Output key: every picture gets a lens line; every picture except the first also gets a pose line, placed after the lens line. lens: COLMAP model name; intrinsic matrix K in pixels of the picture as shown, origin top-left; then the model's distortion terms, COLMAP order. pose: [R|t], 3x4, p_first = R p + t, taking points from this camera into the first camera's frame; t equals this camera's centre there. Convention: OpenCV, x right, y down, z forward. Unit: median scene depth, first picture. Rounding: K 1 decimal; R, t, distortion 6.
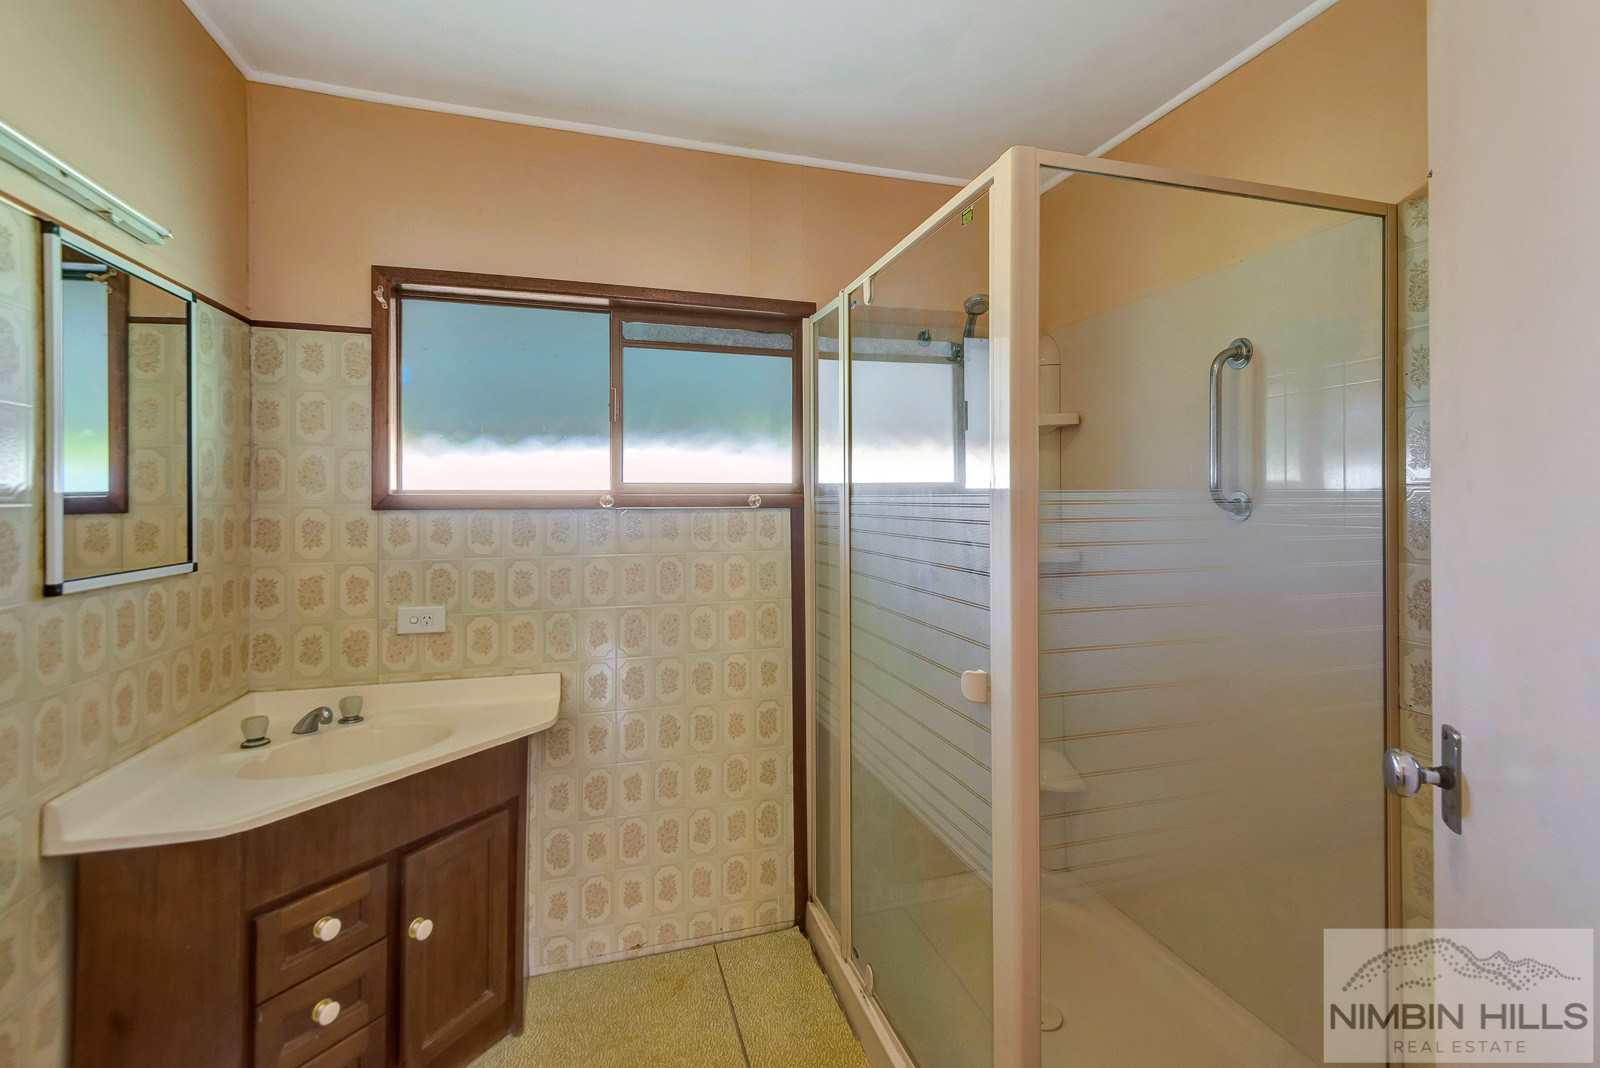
lens RADIAL K [[735.8, 0, 808.8], [0, 735.8, 496.2], [0, 0, 1]] dist [0.029380, -0.011753]
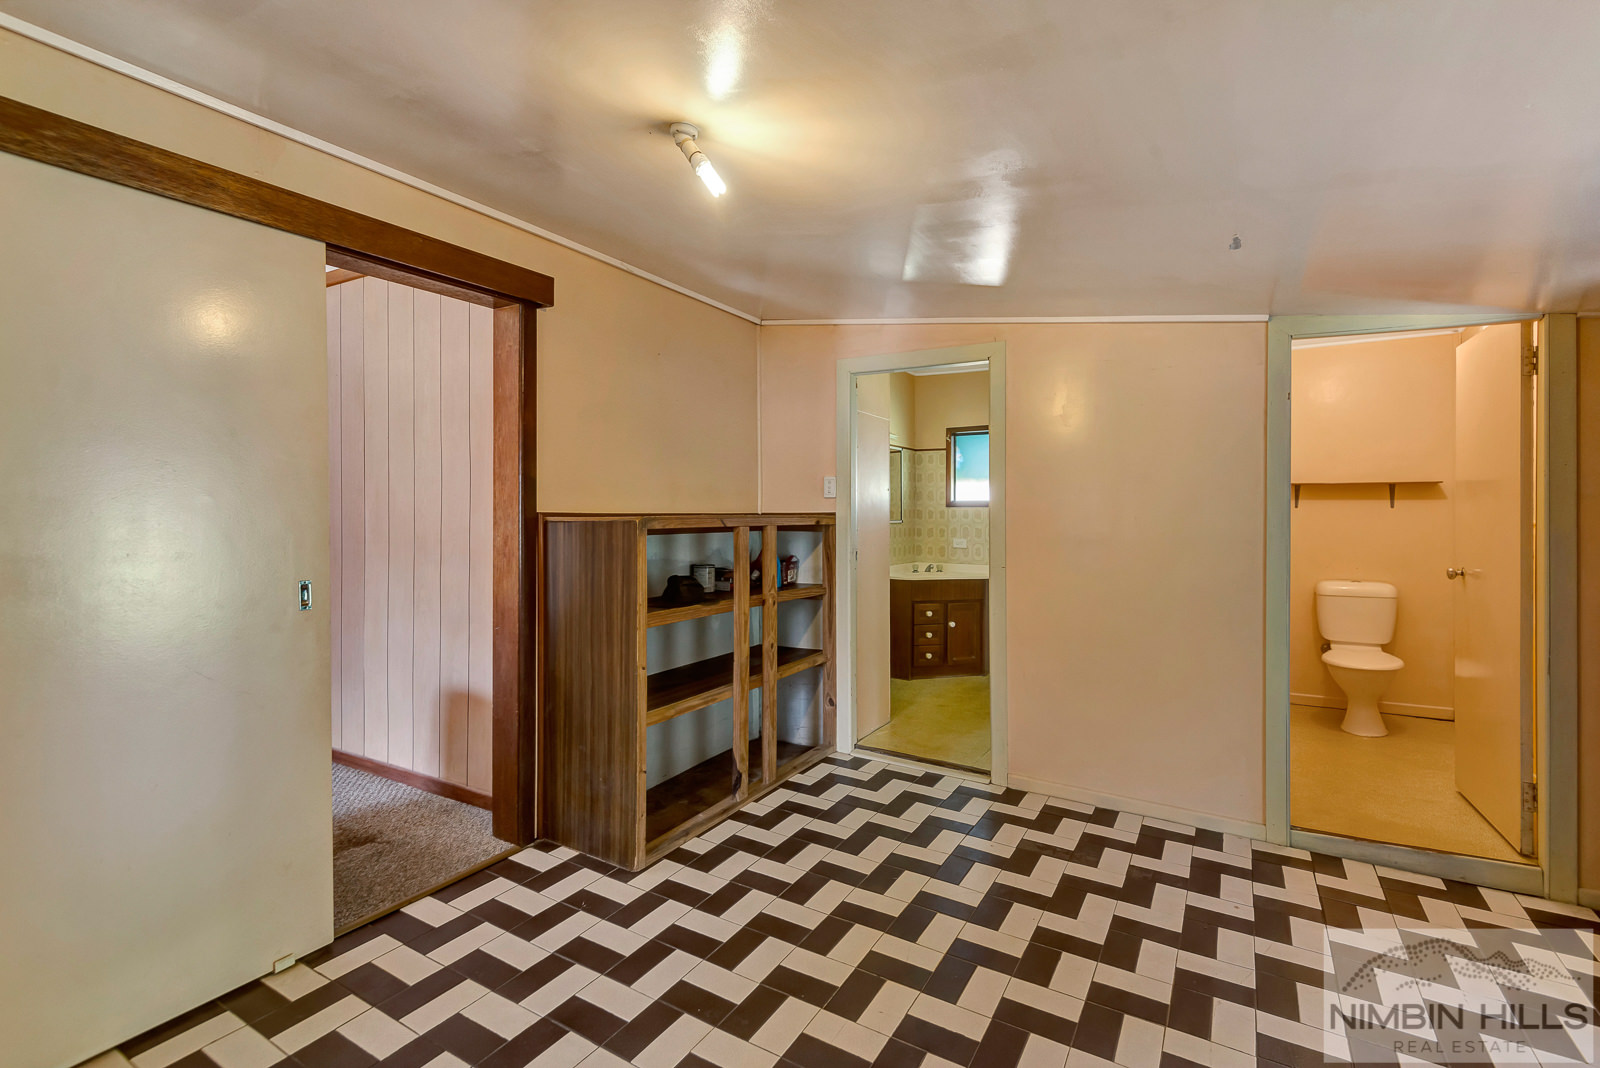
lens RADIAL K [[735.8, 0, 797.1], [0, 735.8, 520.6], [0, 0, 1]] dist [0.029380, -0.011753]
pose [[0.671417, 0.007229, -0.741045, 1.287322], [0.001869, 0.999933, 0.011448, 0.039527], [0.741077, -0.009072, 0.671358, -1.543348]]
